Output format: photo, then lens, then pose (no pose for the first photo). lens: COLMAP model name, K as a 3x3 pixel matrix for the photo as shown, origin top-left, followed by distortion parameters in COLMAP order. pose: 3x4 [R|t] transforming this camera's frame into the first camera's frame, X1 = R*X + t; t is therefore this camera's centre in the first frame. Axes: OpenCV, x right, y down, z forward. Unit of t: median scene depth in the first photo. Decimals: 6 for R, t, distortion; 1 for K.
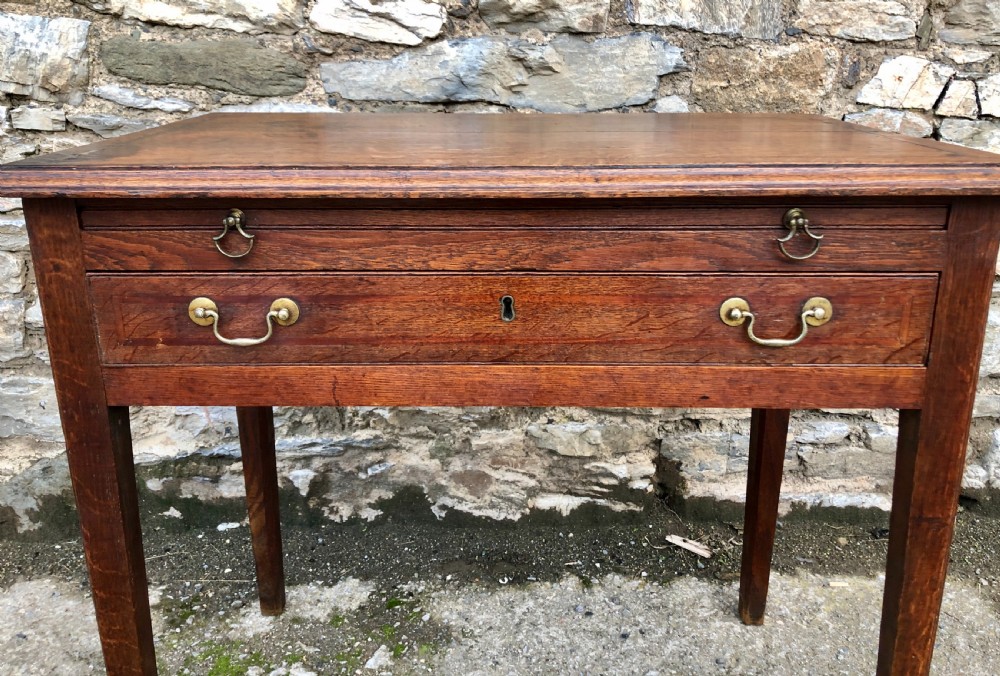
lens RADIAL K [[852.6, 0, 503.2], [0, 852.6, 278.7], [0, 0, 1]] dist [0.012213, -0.005293]
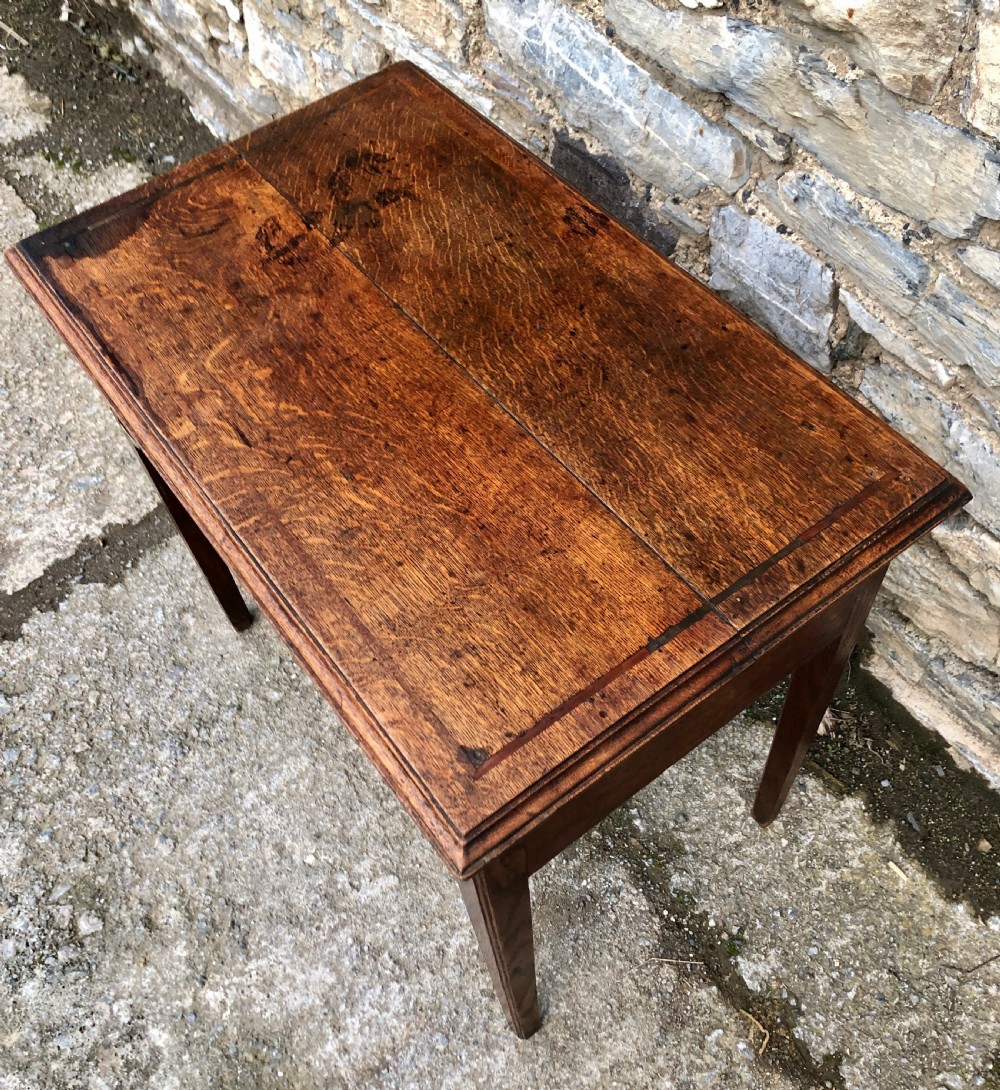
lens RADIAL K [[1117.1, 0, 491.4], [0, 1117.1, 534.2], [0, 0, 1]] dist [0.015680, 0.000000]
pose [[0.604976, 0.625981, -0.492089, 0.494769], [-0.153481, 0.698101, 0.699356, -0.570225], [0.781311, -0.347567, 0.518411, 0.261084]]
